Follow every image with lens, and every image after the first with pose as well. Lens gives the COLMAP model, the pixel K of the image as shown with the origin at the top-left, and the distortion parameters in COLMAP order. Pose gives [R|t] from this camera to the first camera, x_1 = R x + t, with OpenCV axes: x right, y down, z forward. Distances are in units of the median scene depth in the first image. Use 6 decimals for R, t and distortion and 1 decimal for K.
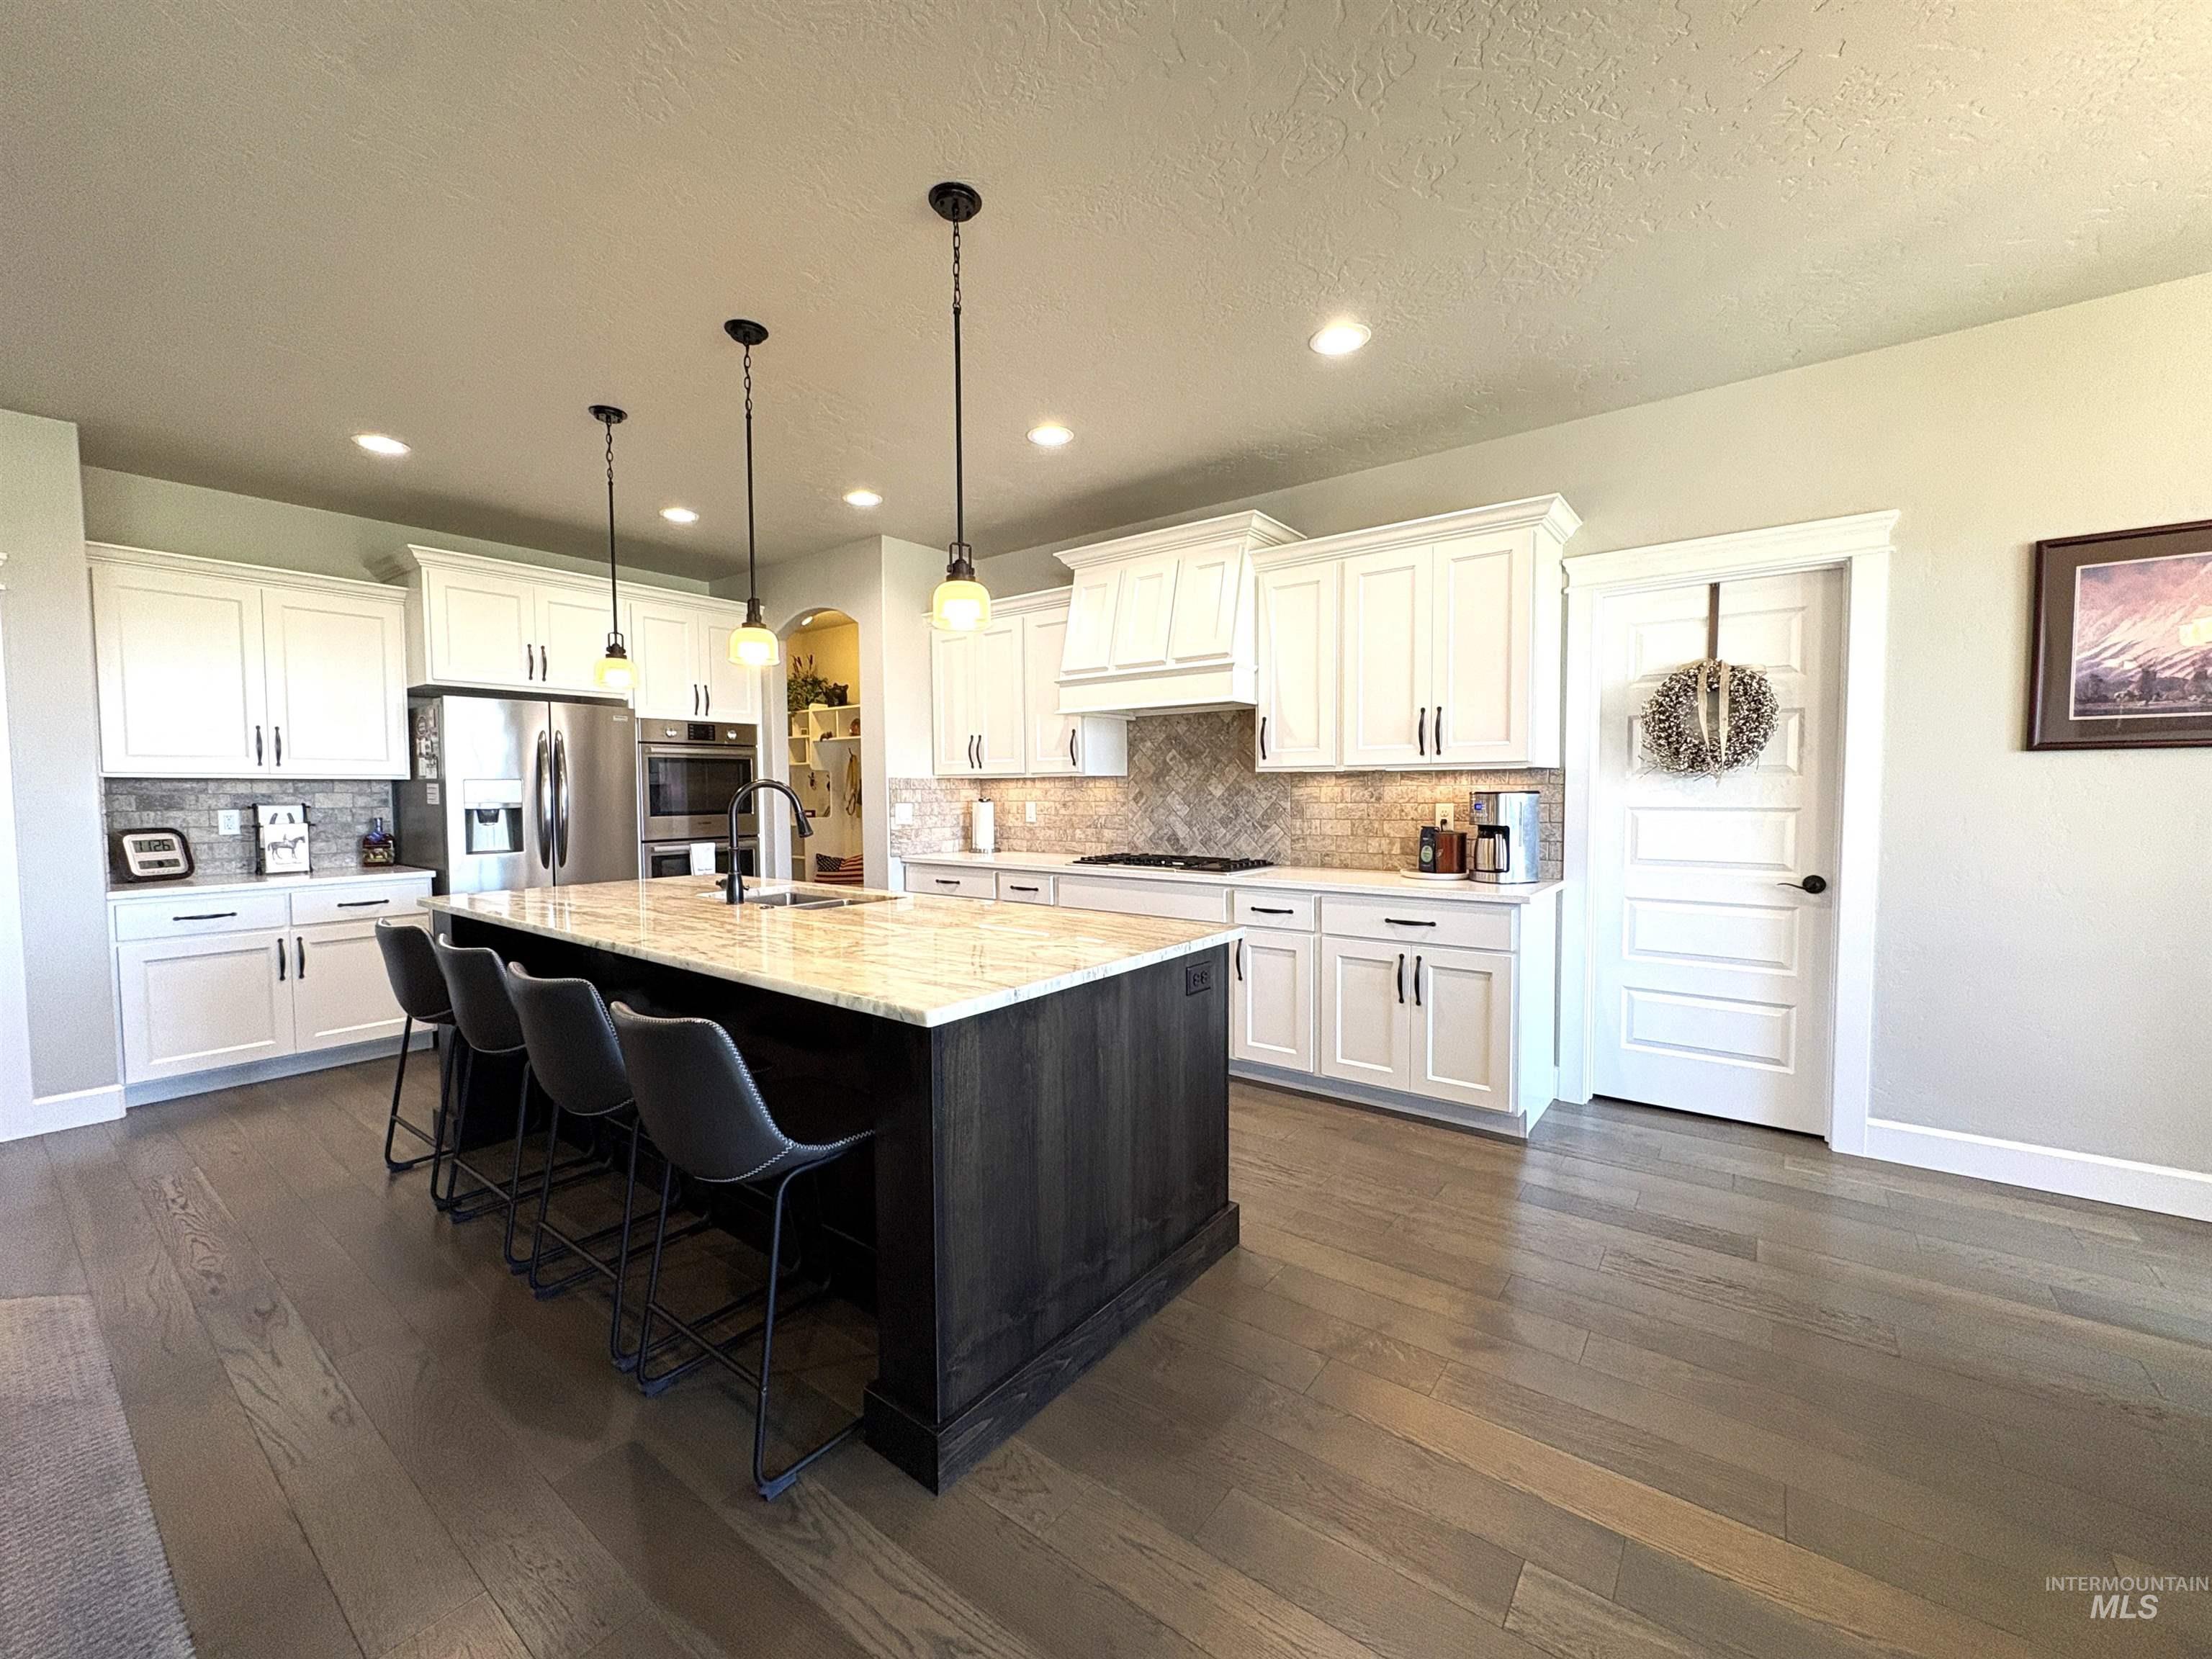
lens RADIAL K [[880.6, 0, 1104.5], [0, 880.6, 824.6], [0, 0, 1]] dist [0.001412, 0.000113]
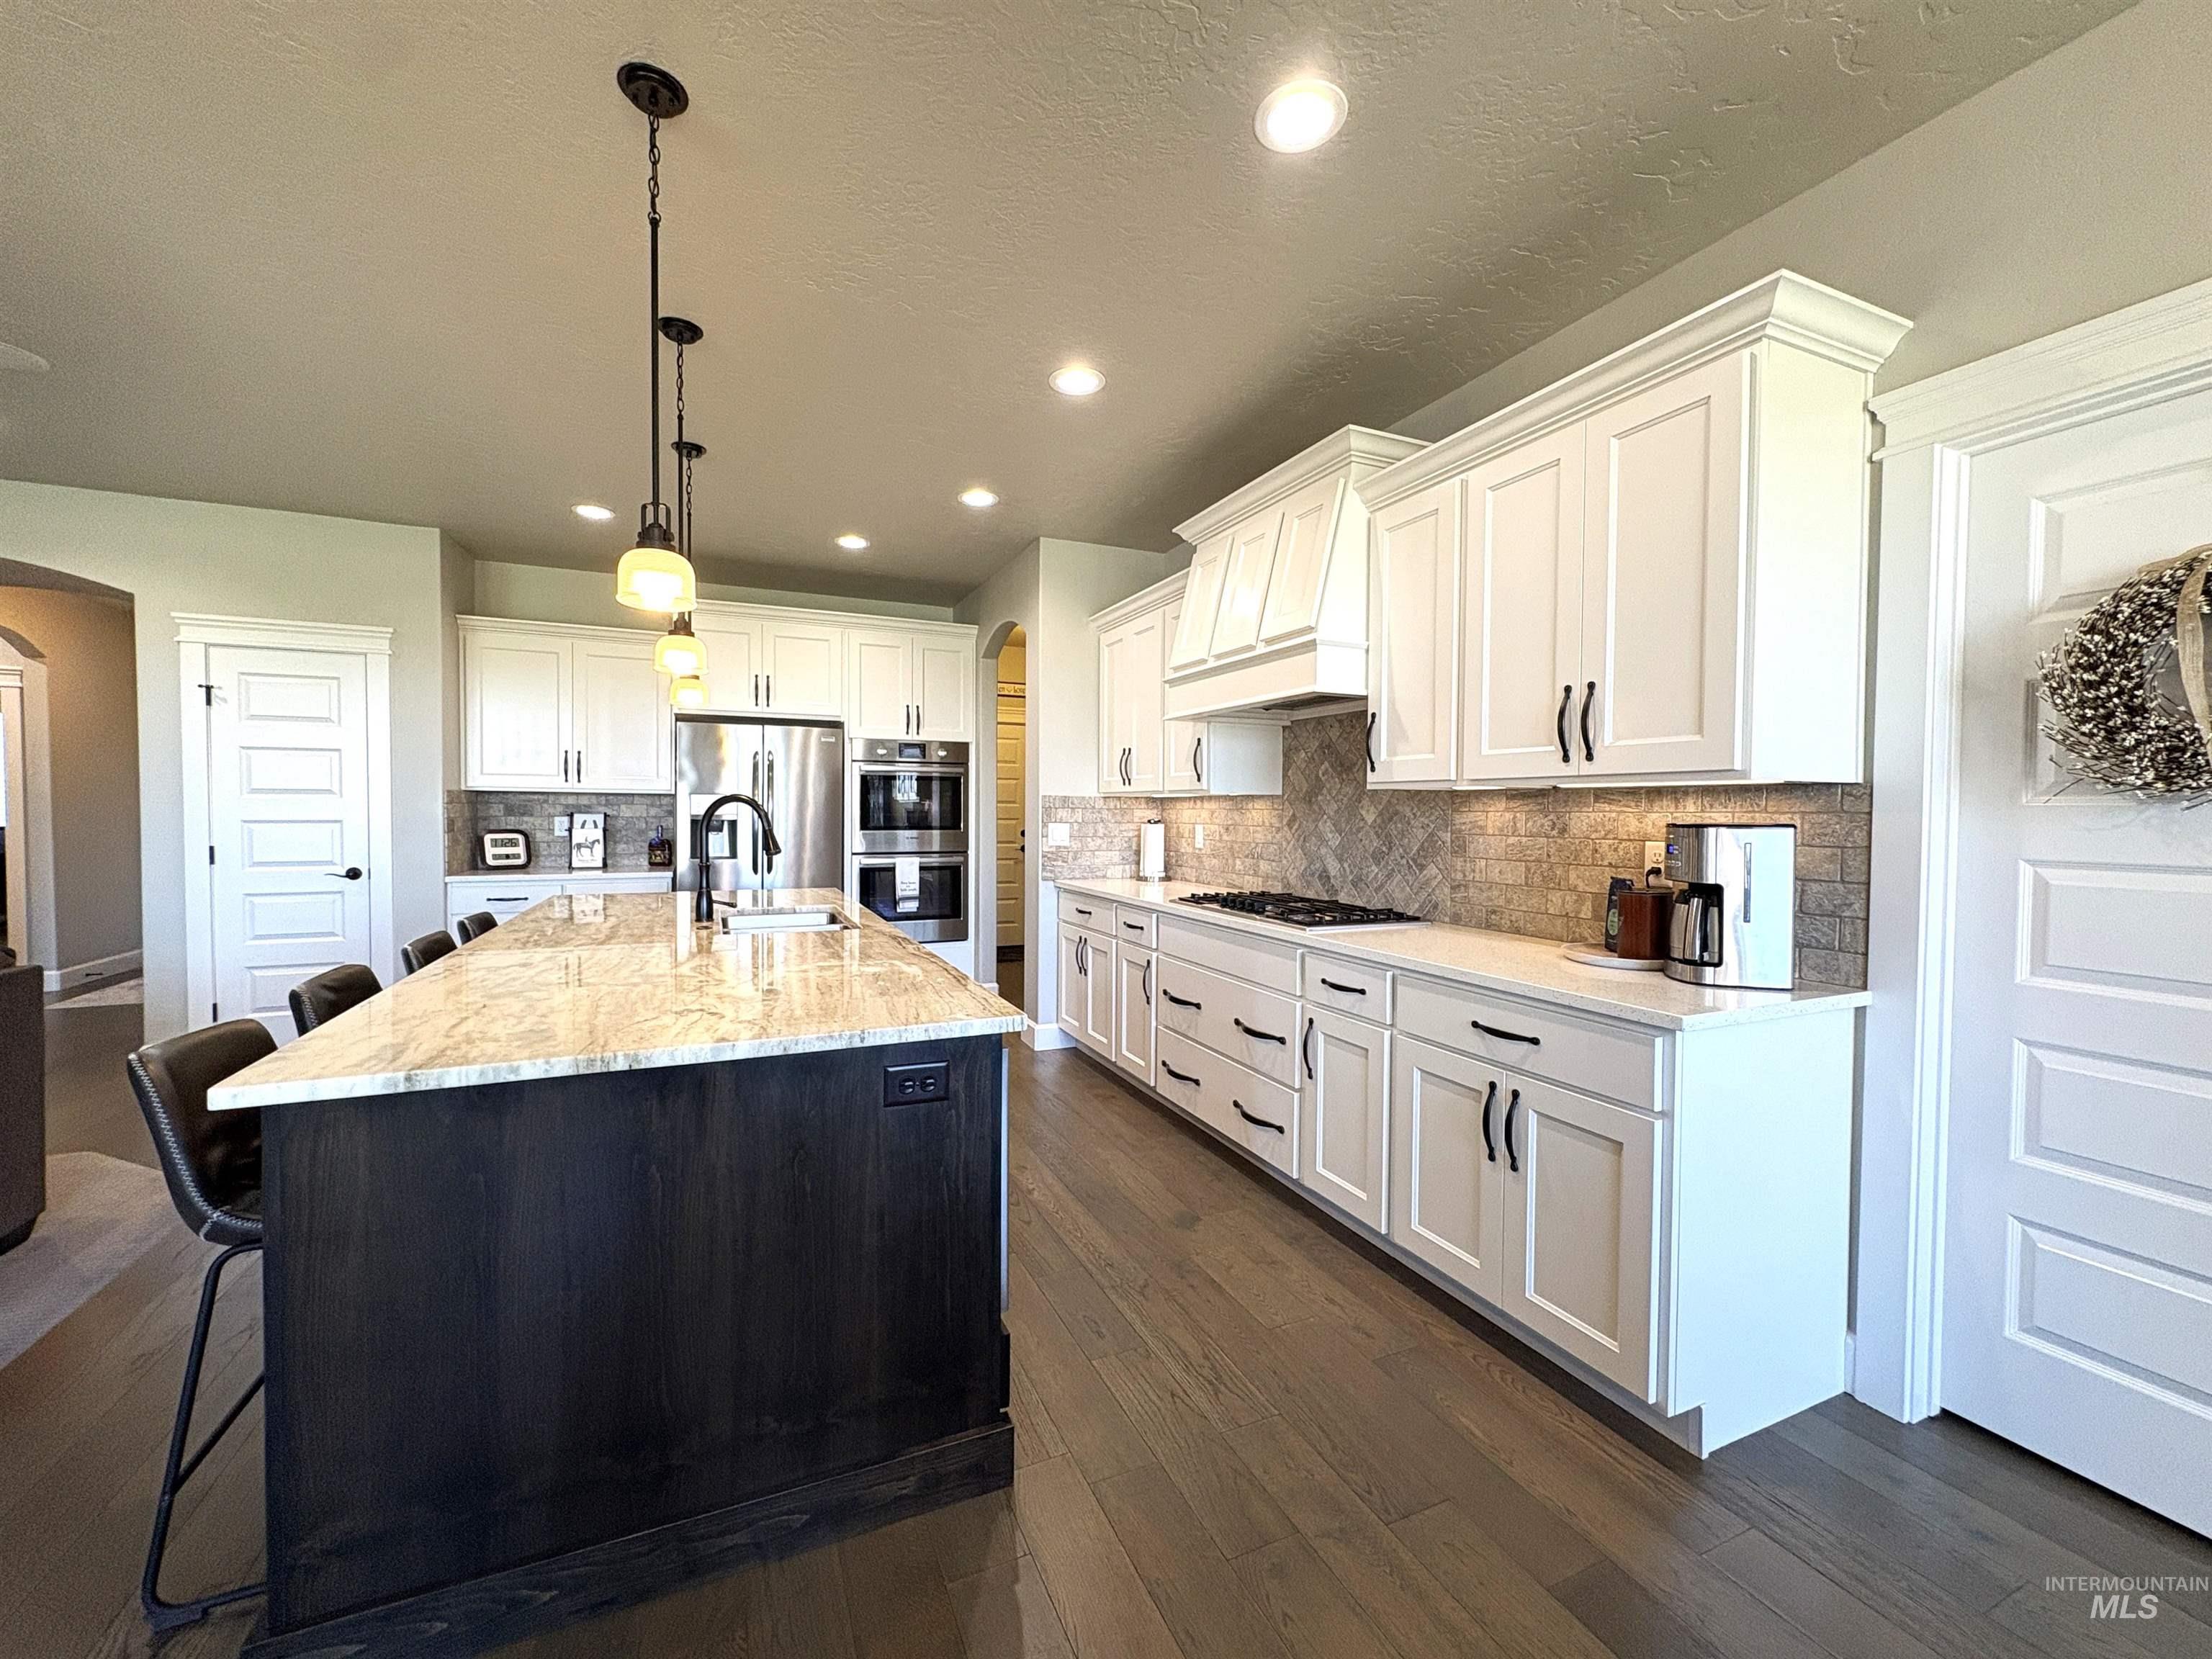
lens RADIAL K [[880.6, 0, 1105.1], [0, 880.6, 827.4], [0, 0, 1]] dist [0.001412, 0.000113]
pose [[0.878365, 0.024041, -0.477385, 0.300381], [-0.034195, 0.999336, -0.012590, -0.011624], [0.476766, 0.027383, 0.878604, 0.246207]]
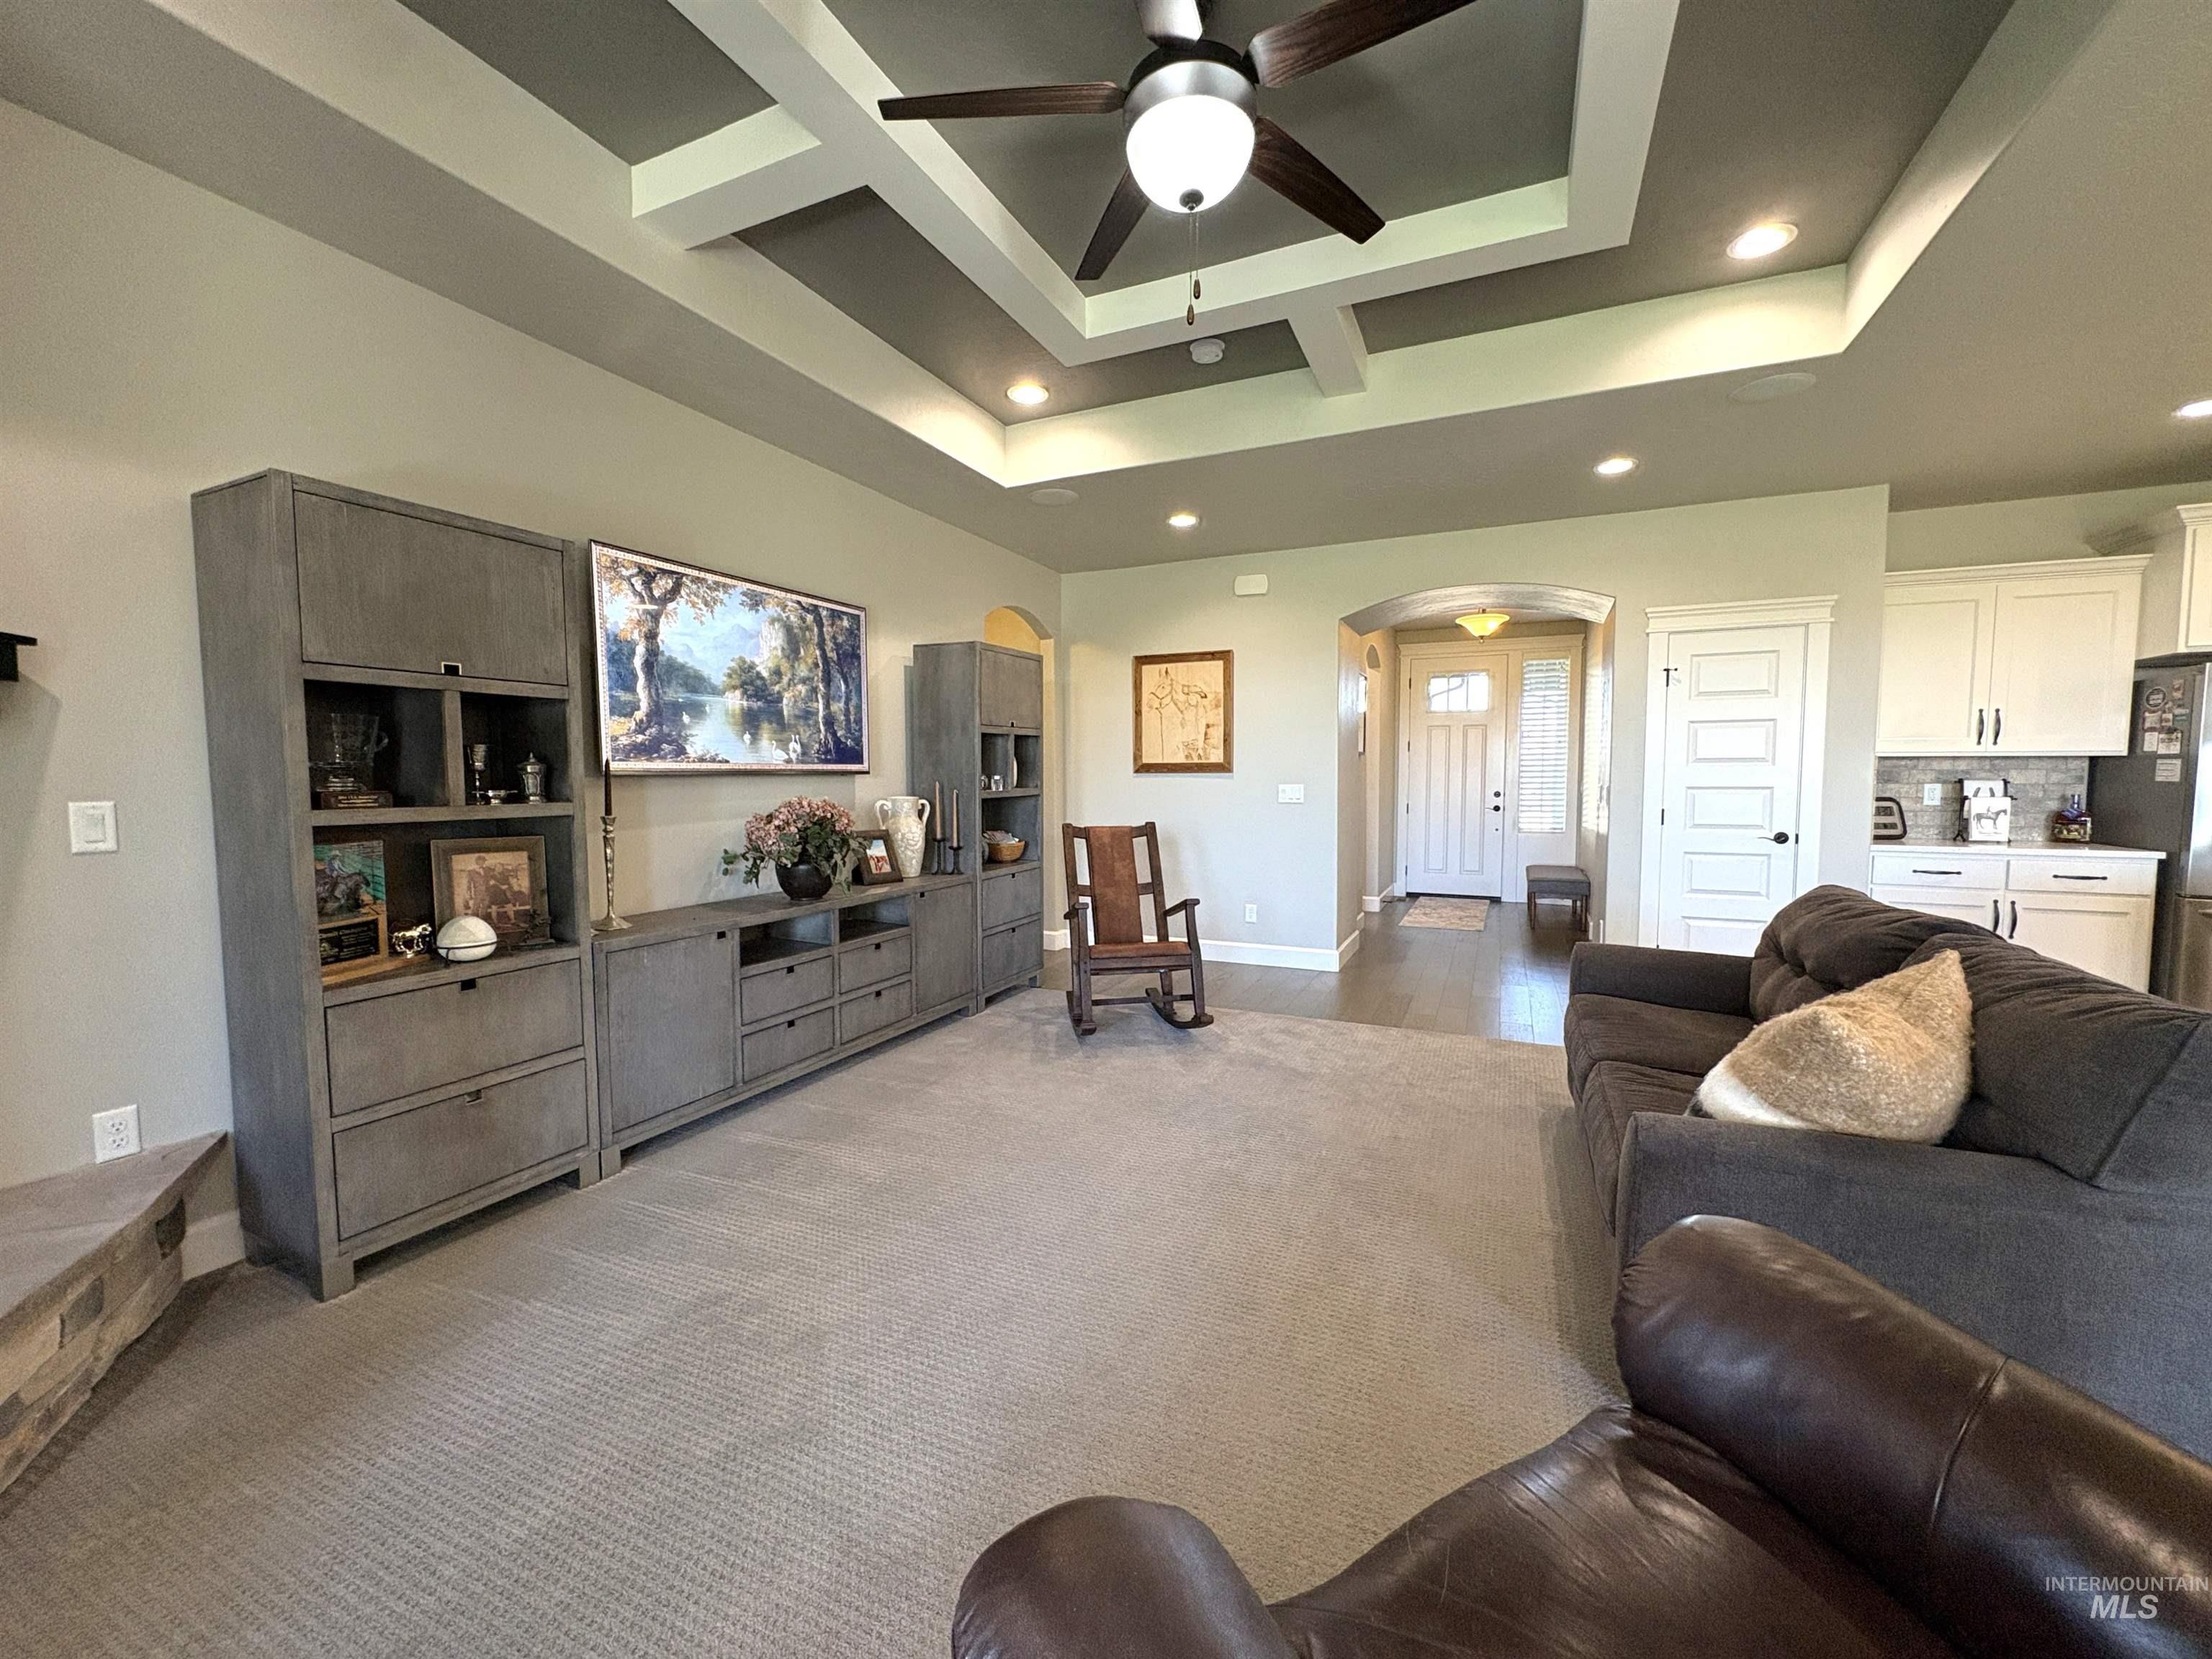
lens RADIAL K [[880.6, 0, 1102.8], [0, 880.6, 829.6], [0, 0, 1]] dist [0.001412, 0.000113]
pose [[0.219569, 0.067448, -0.973263, -0.093210], [-0.042013, 0.997336, 0.059638, 0.019889], [0.974692, 0.027795, 0.221818, -0.316449]]
